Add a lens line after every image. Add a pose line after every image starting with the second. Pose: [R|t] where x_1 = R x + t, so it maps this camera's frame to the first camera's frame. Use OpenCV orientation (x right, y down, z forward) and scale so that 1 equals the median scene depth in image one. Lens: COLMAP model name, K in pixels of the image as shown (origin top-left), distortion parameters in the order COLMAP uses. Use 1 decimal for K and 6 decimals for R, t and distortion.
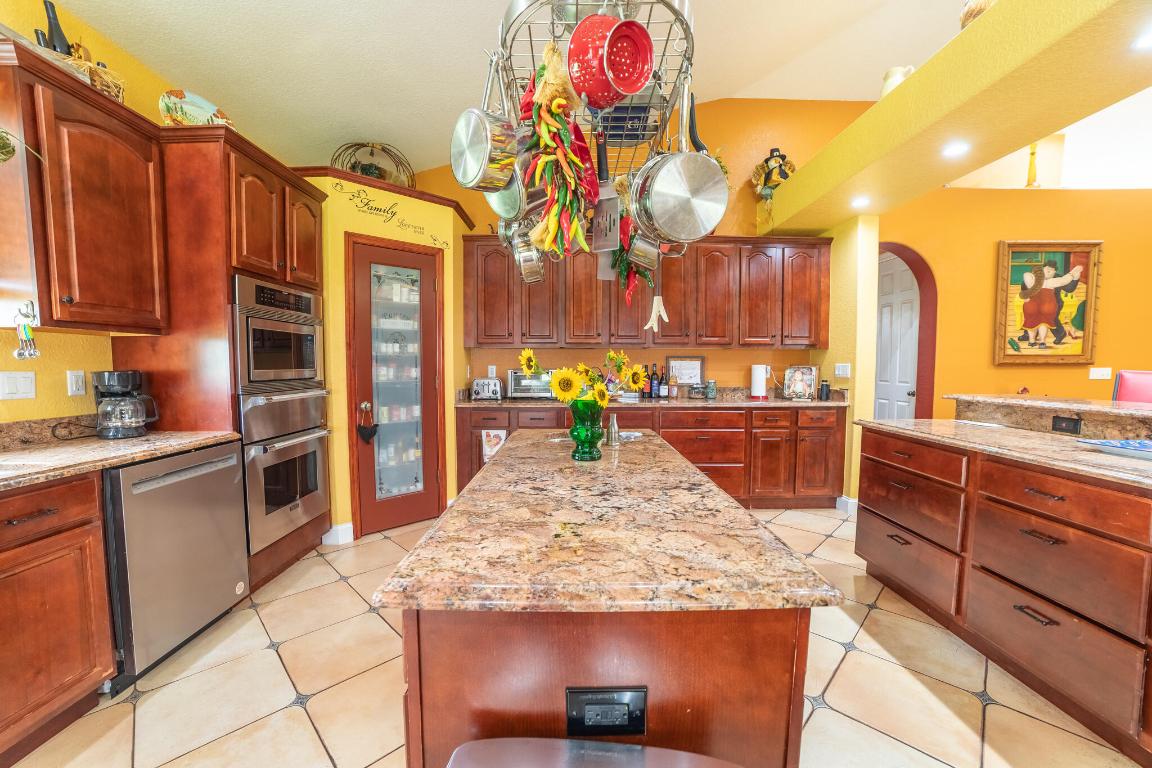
lens RADIAL K [[456.2, 0, 569.4], [0, 456.2, 392.0], [0, 0, 1]] dist [-0.088732, 0.028270]
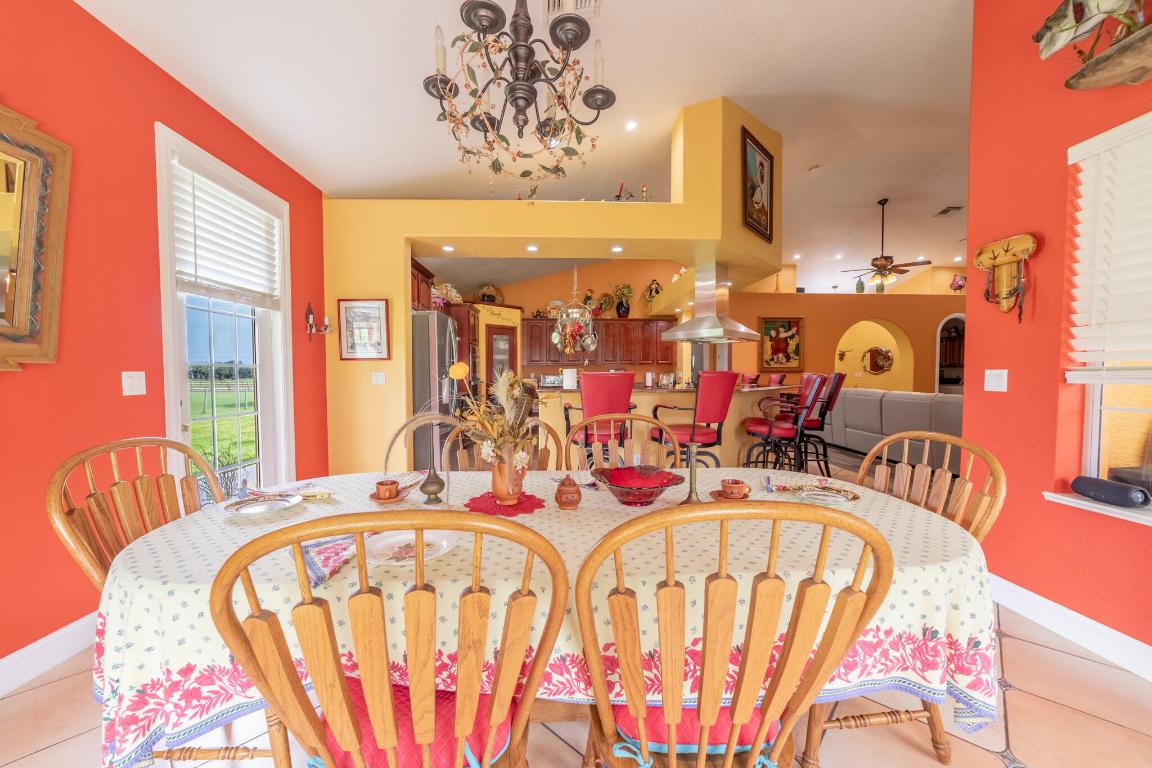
lens RADIAL K [[448.0, 0, 576.0], [0, 448.0, 384.0], [0, 0, 1]] dist [-0.000002, 0.000100]
pose [[0.998859, -0.002647, 0.047673, -0.071538], [0.004648, 0.999110, -0.041915, 0.110729], [-0.047520, 0.042089, 0.997983, -1.524667]]
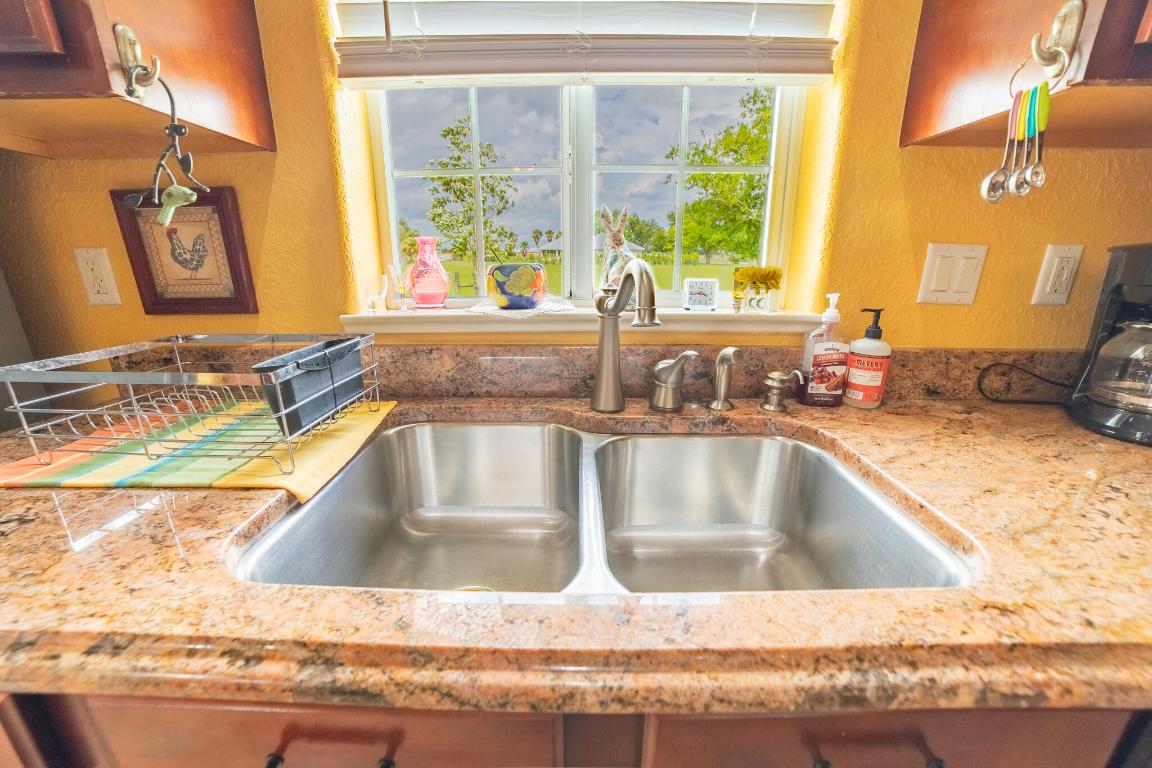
lens RADIAL K [[456.2, 0, 569.4], [0, 456.2, 392.0], [0, 0, 1]] dist [-0.088732, 0.028270]
pose [[-0.014820, 0.296360, -0.954961, -0.397319], [-0.061809, 0.952968, 0.296701, -0.003280], [0.997978, 0.063422, 0.004194, 0.289269]]
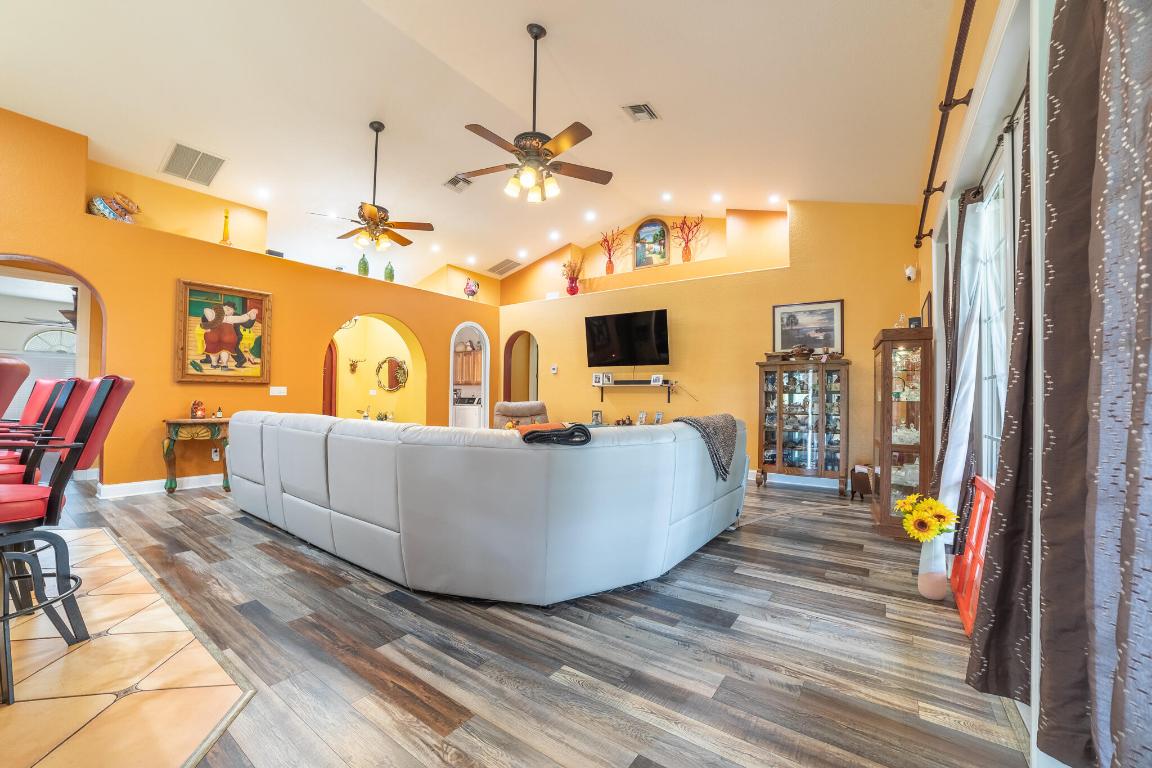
lens RADIAL K [[454.5, 0, 571.7], [0, 454.5, 392.4], [0, 0, 1]] dist [-0.084463, 0.028875]
pose [[0.583241, 0.012319, 0.812206, 0.806253], [0.040545, 0.998197, -0.044255, 0.072885], [-0.811287, 0.058742, 0.581690, -0.684893]]
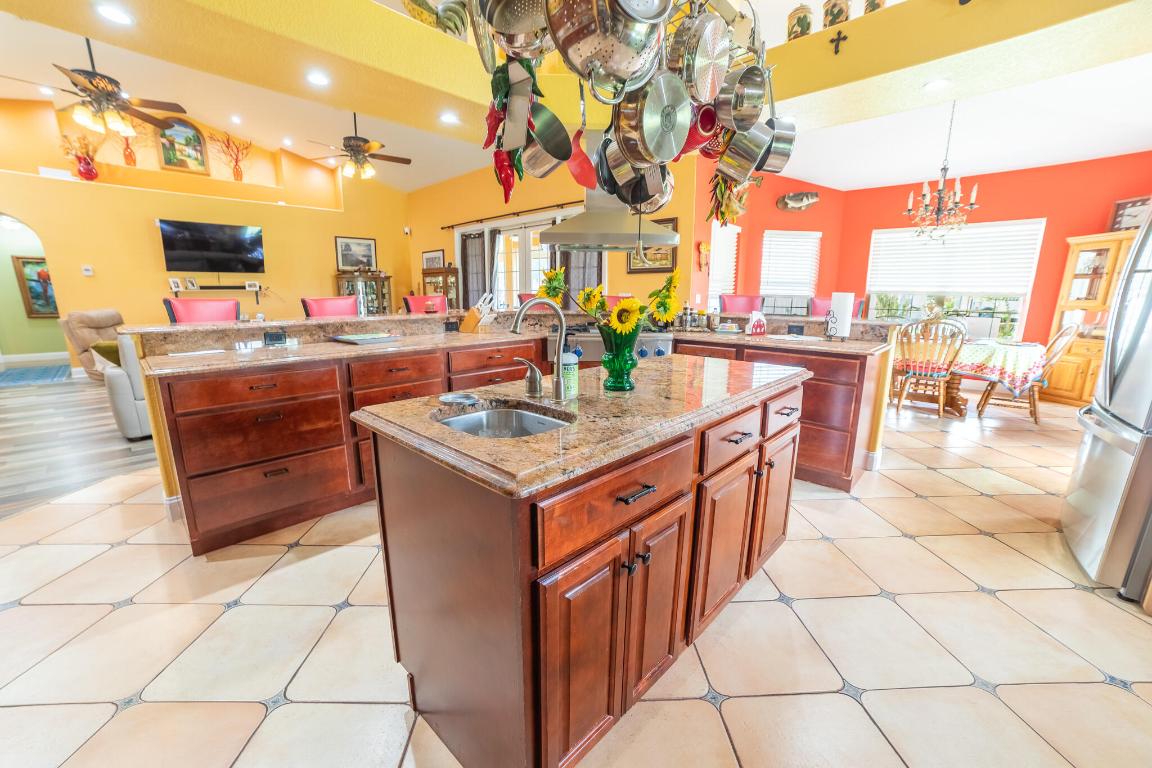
lens RADIAL K [[454.5, 0, 571.7], [0, 454.5, 392.4], [0, 0, 1]] dist [-0.084463, 0.028875]
pose [[-0.727406, -0.150301, 0.669545, -0.240457], [0.039395, 0.964962, 0.259416, -0.043770], [-0.685076, 0.215077, -0.695998, 0.757796]]
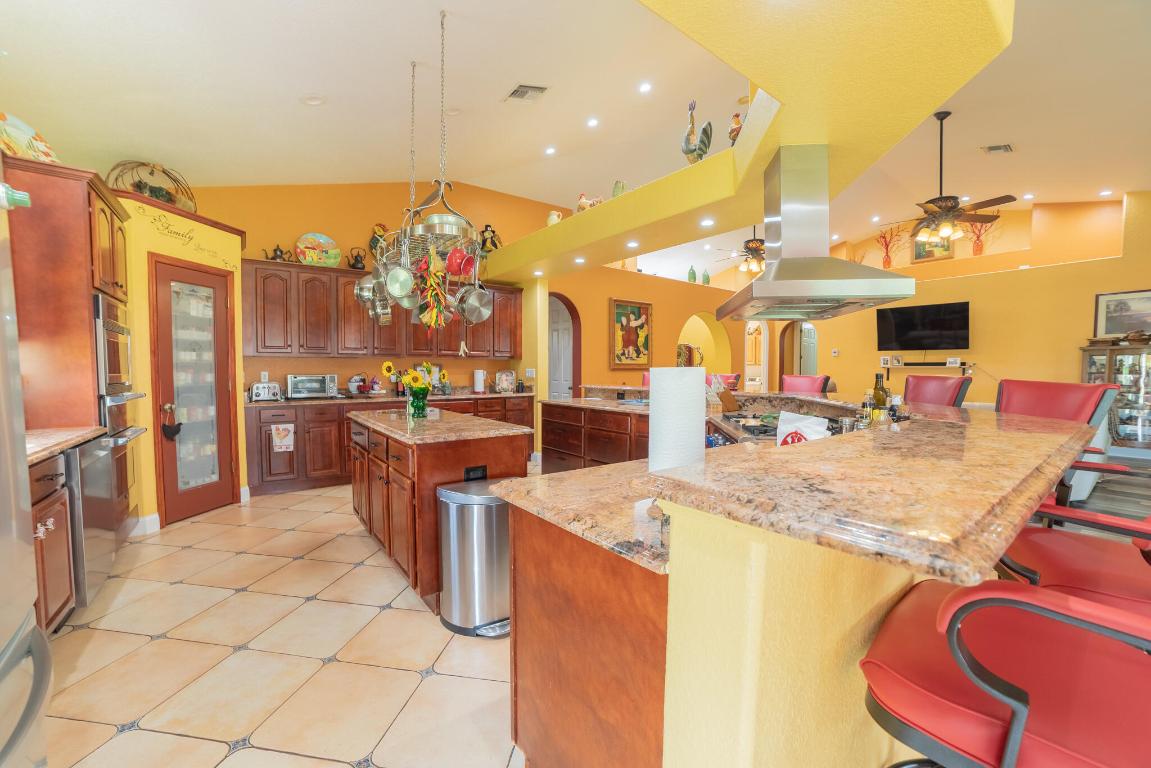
lens RADIAL K [[454.4, 0, 572.1], [0, 454.4, 391.4], [0, 0, 1]] dist [-0.075011, 0.024575]
pose [[0.798532, -0.027775, 0.601312, -0.271382], [0.036215, 0.999342, -0.001933, 0.027207], [-0.600862, 0.023320, 0.799012, -0.431745]]
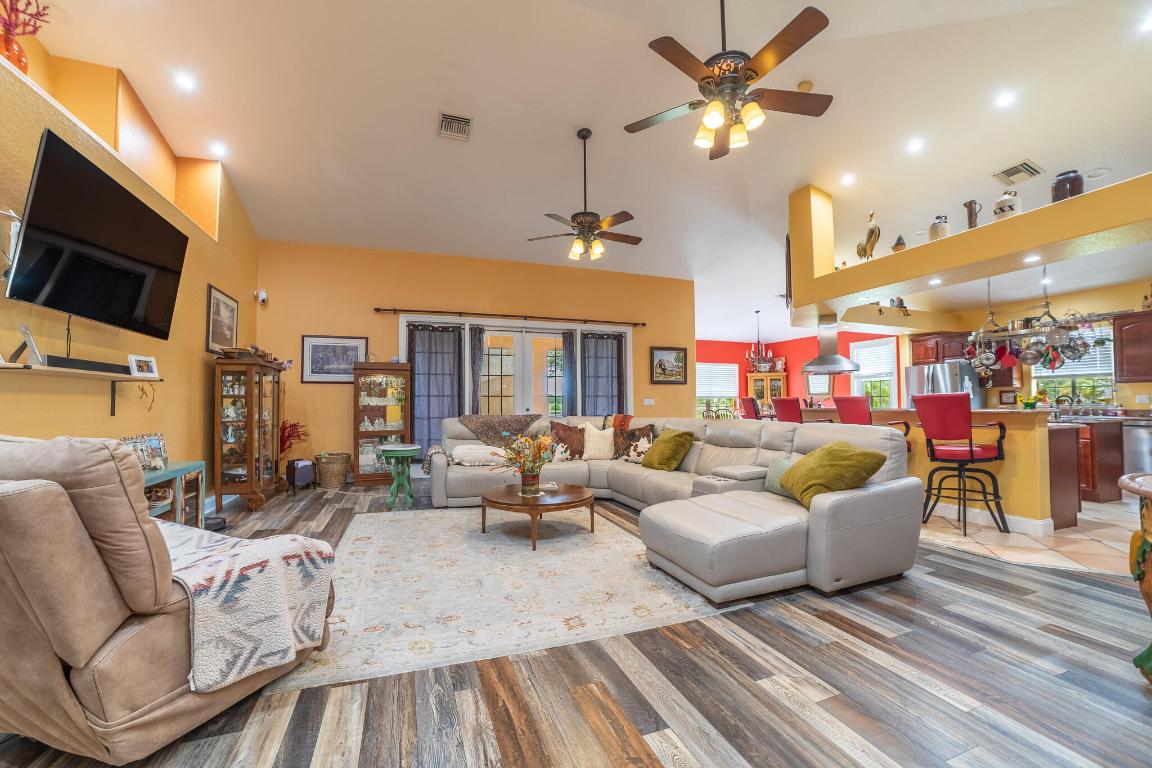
lens RADIAL K [[454.5, 0, 571.7], [0, 454.5, 392.4], [0, 0, 1]] dist [-0.084463, 0.028875]
pose [[-0.938177, -0.006138, -0.346102, 2.139469], [-0.018411, 0.999312, 0.032184, -0.048465], [0.345667, 0.036566, -0.937645, 1.325623]]
